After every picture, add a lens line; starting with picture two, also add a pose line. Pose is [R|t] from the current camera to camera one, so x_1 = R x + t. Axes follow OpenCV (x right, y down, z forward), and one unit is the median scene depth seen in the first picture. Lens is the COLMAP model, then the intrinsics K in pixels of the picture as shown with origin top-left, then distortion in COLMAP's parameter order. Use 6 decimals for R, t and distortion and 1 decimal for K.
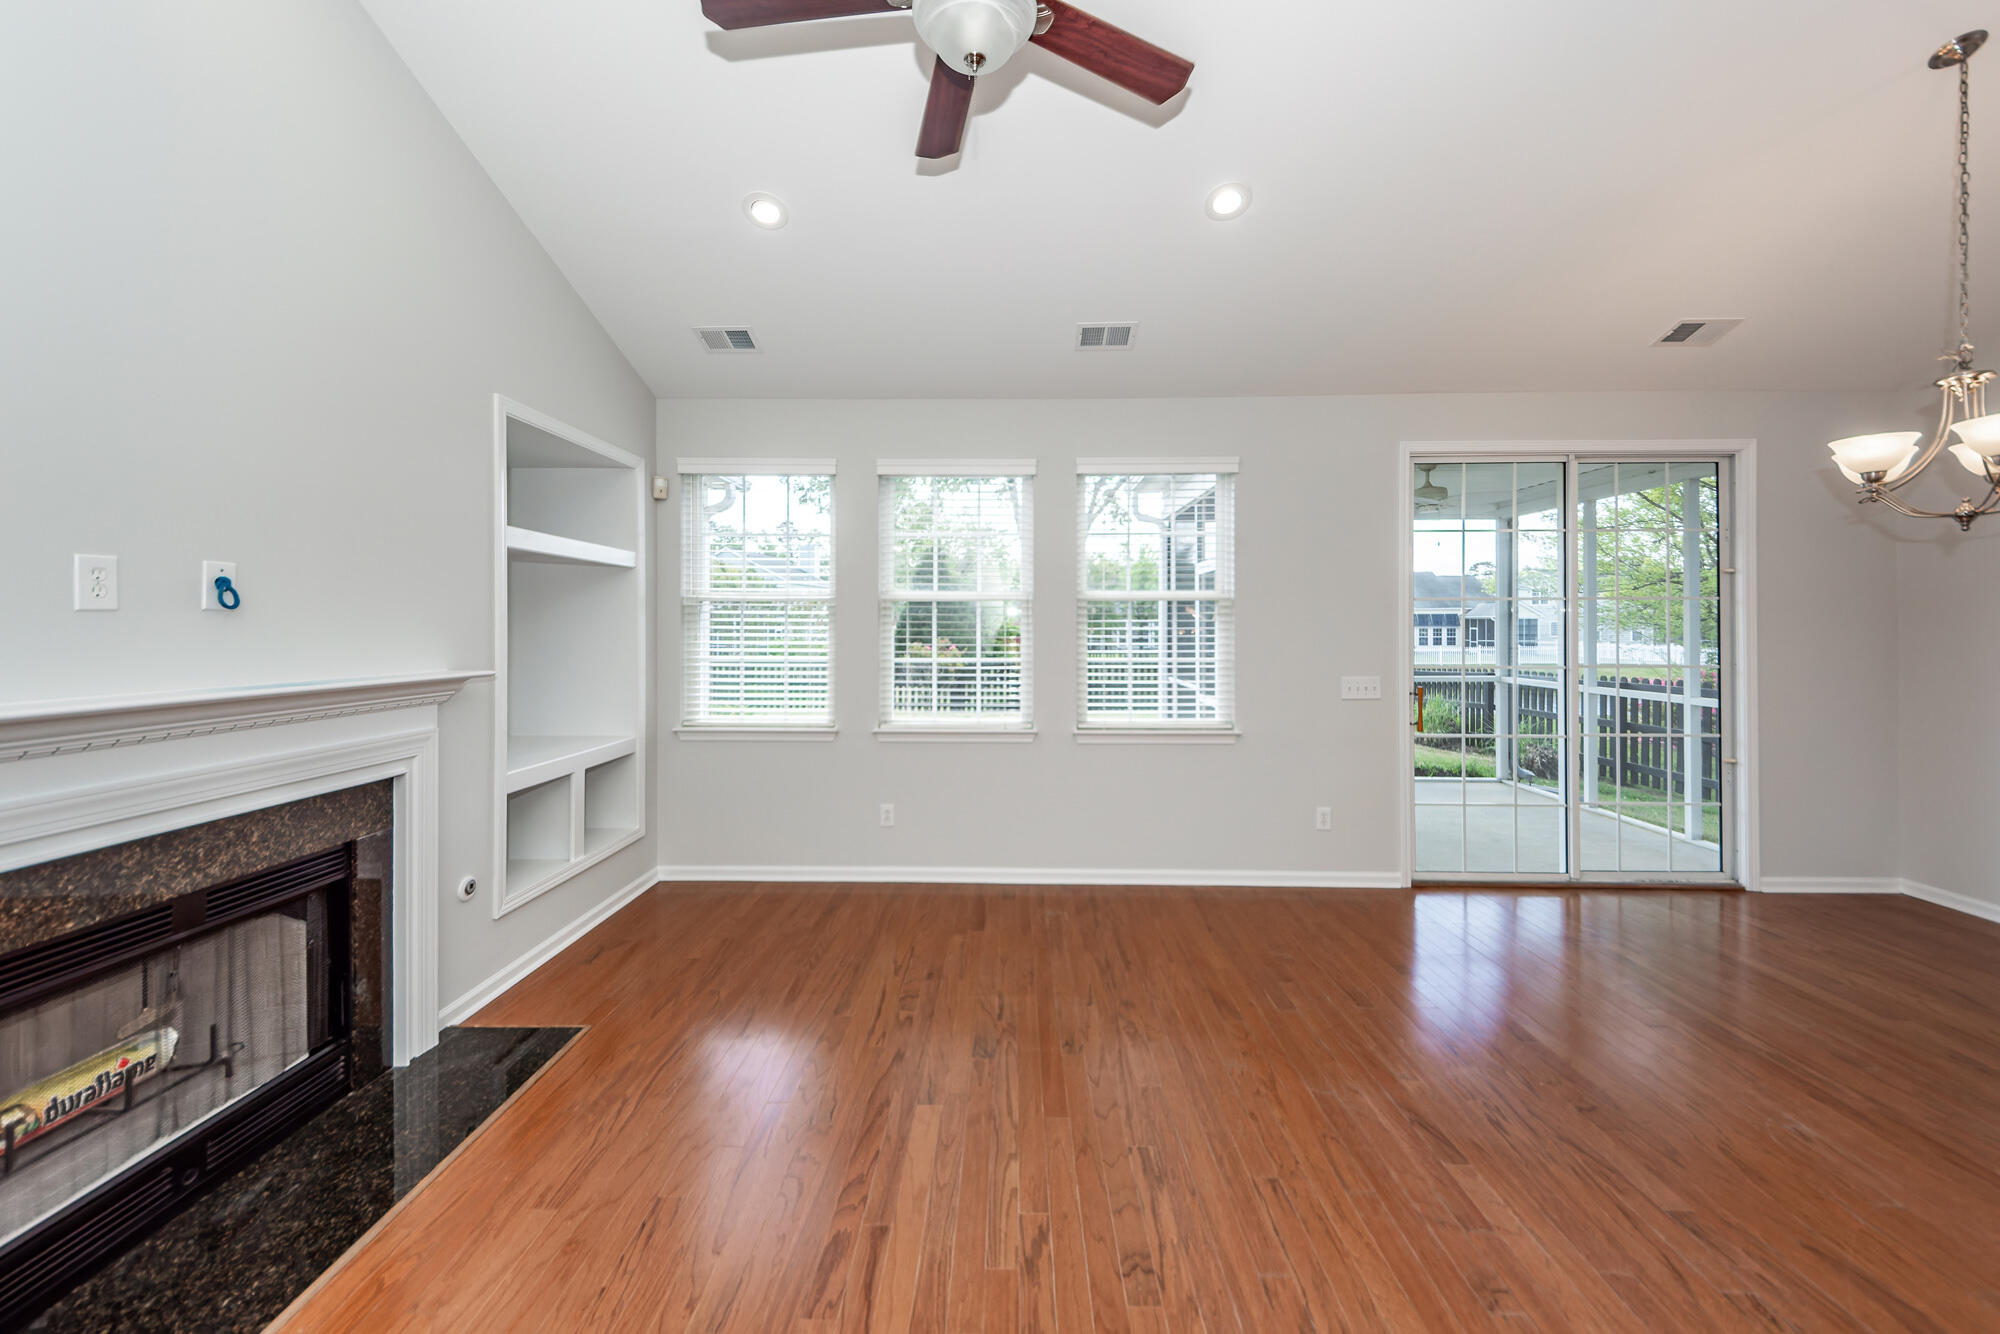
lens RADIAL K [[760.0, 0, 977.3], [0, 760.0, 613.9], [0, 0, 1]] dist [0.000916, 0.000181]
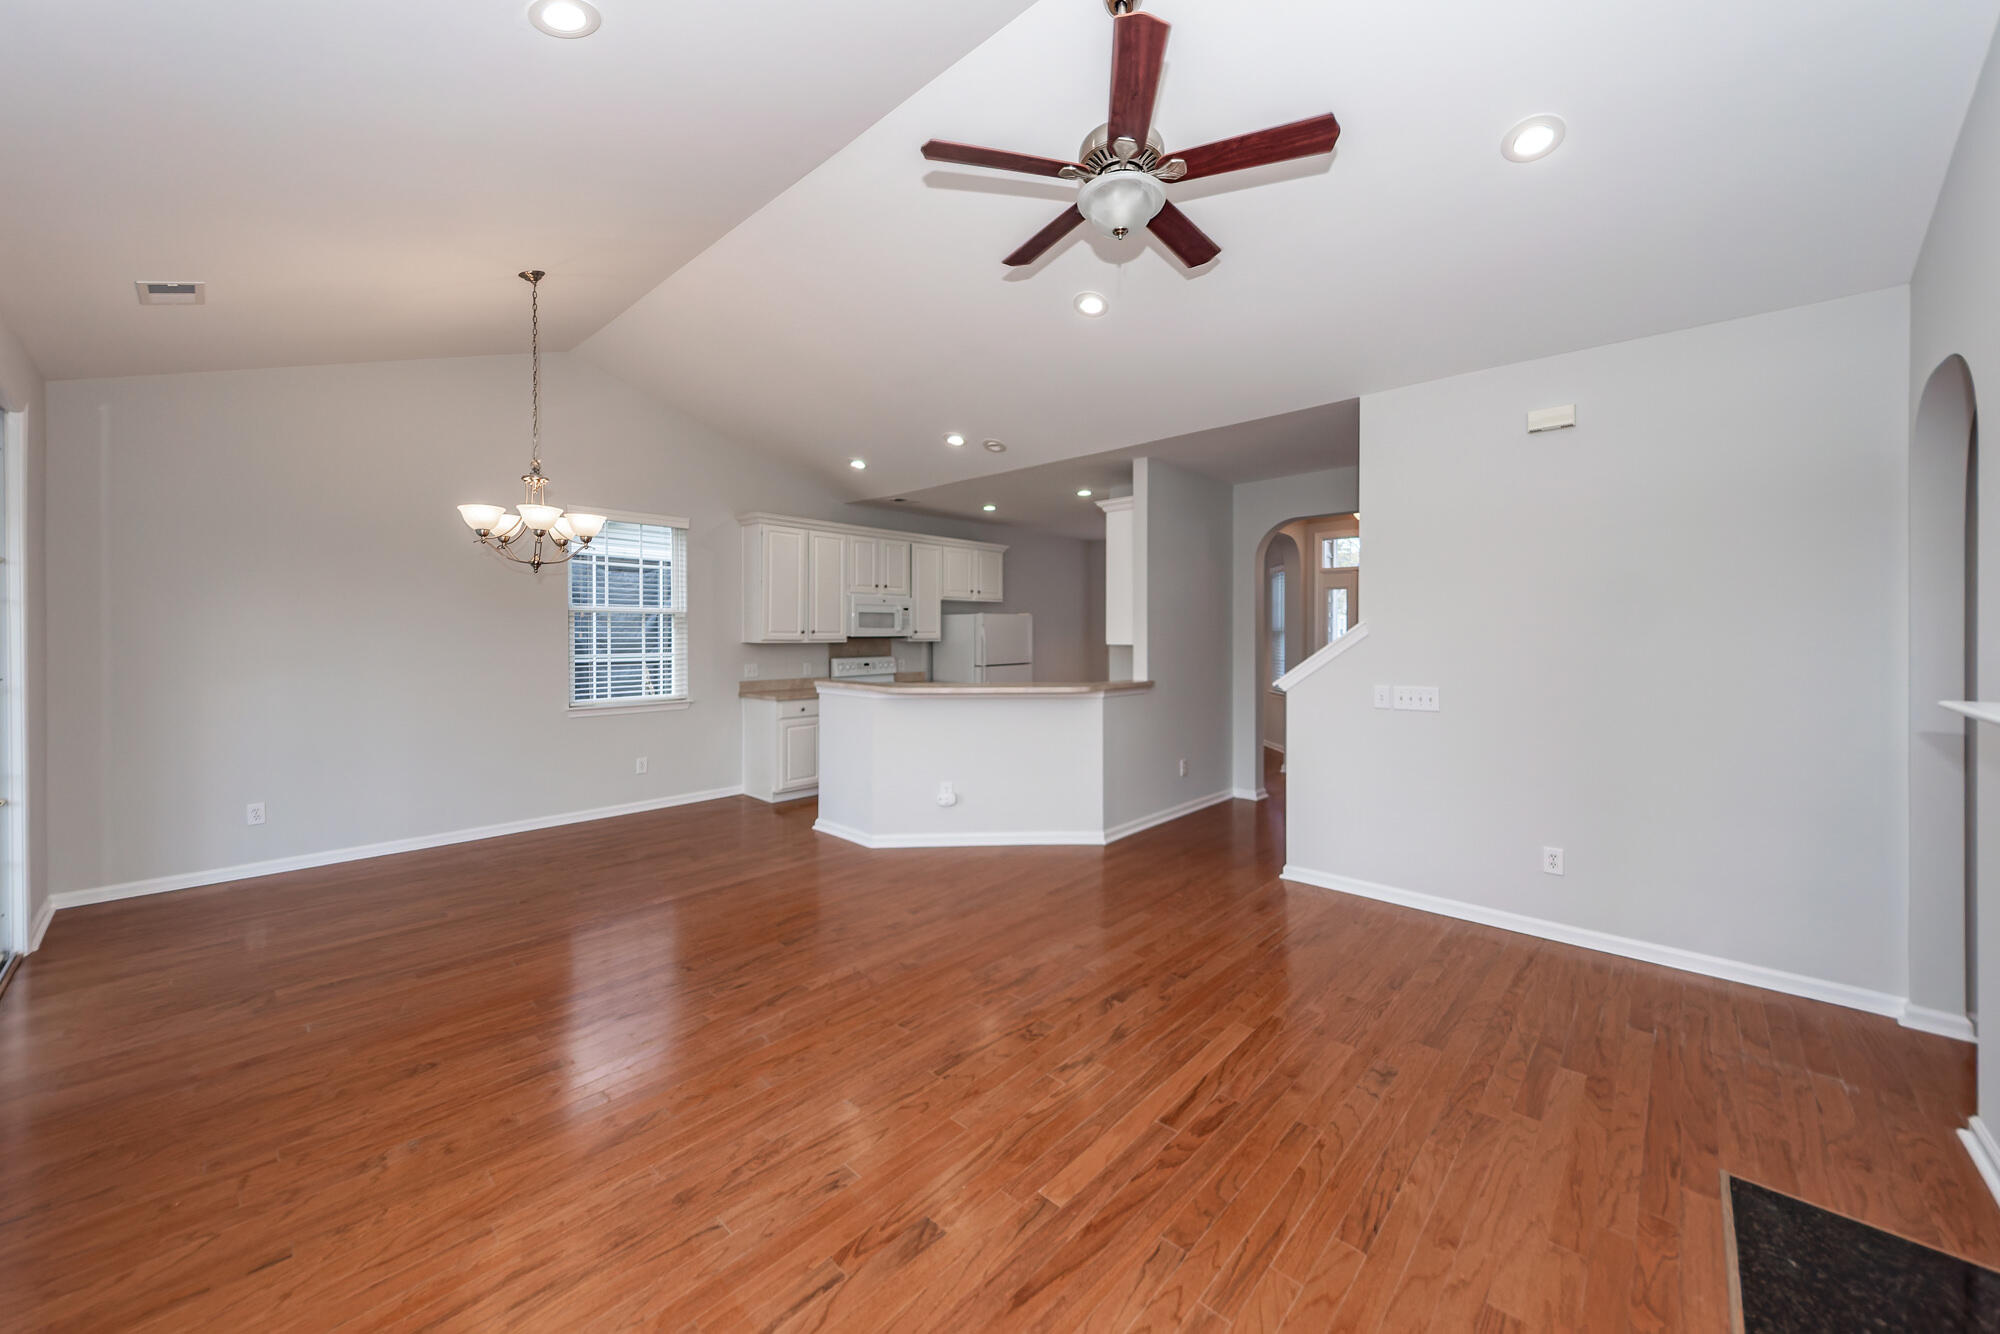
lens RADIAL K [[720.4, 0, 1015.4], [0, 720.4, 670.1], [0, 0, 1]] dist [0.000386, 0.000037]
pose [[-0.767384, -0.034933, 0.640236, -0.561982], [-0.006469, 0.998886, 0.046748, 0.017405], [-0.641155, 0.031732, -0.766755, 1.722312]]
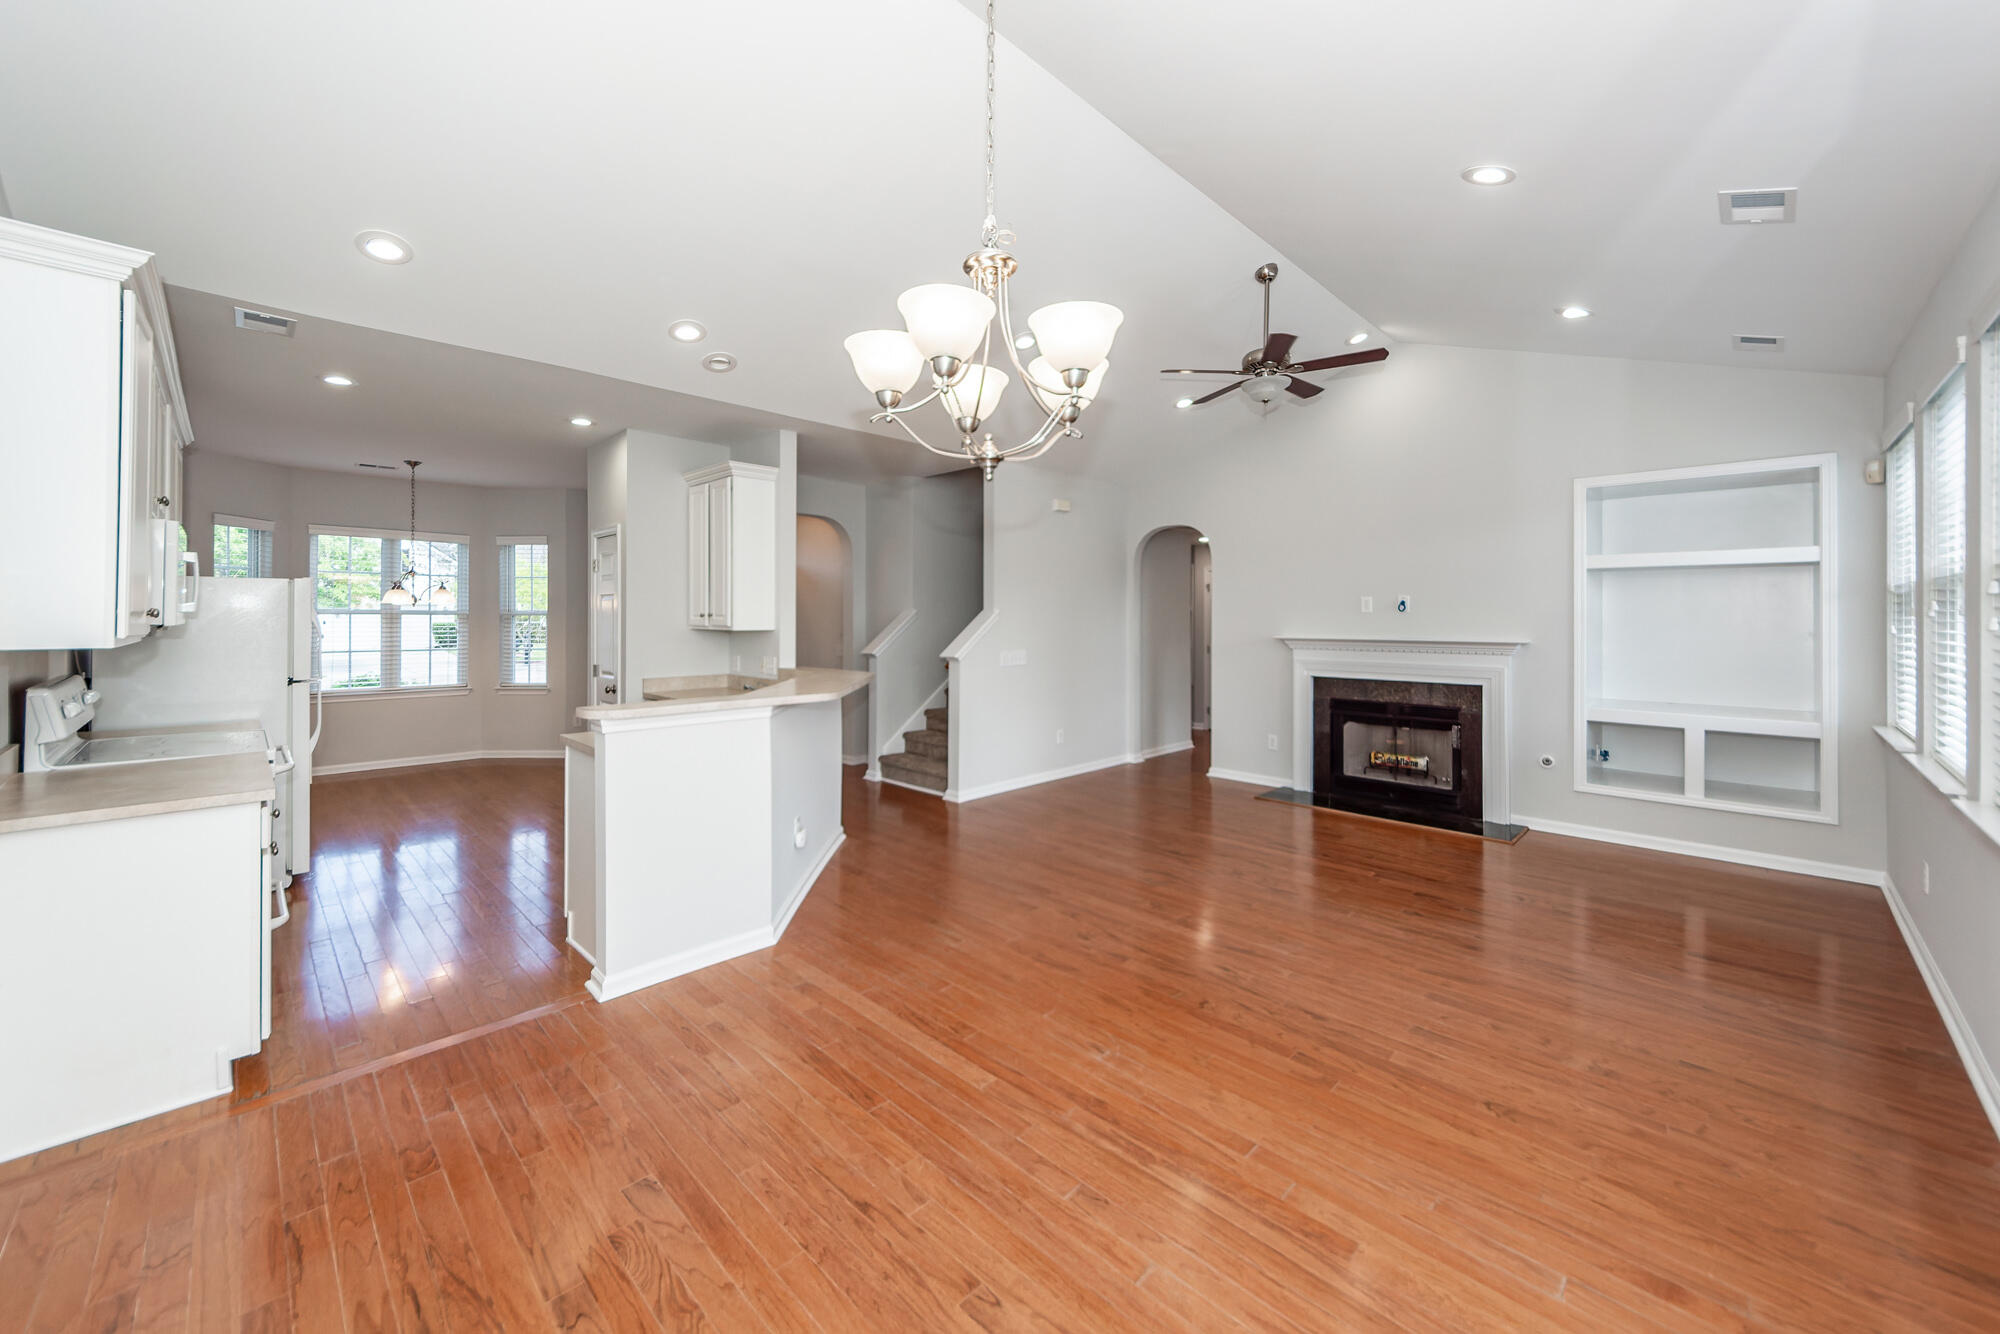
lens RADIAL K [[760.0, 0, 977.3], [0, 760.0, 613.9], [0, 0, 1]] dist [0.000916, 0.000181]
pose [[-0.691823, -0.005102, -0.722050, 2.058841], [0.006039, 0.999899, -0.012850, 0.033224], [0.722042, -0.013250, -0.691722, 1.684114]]
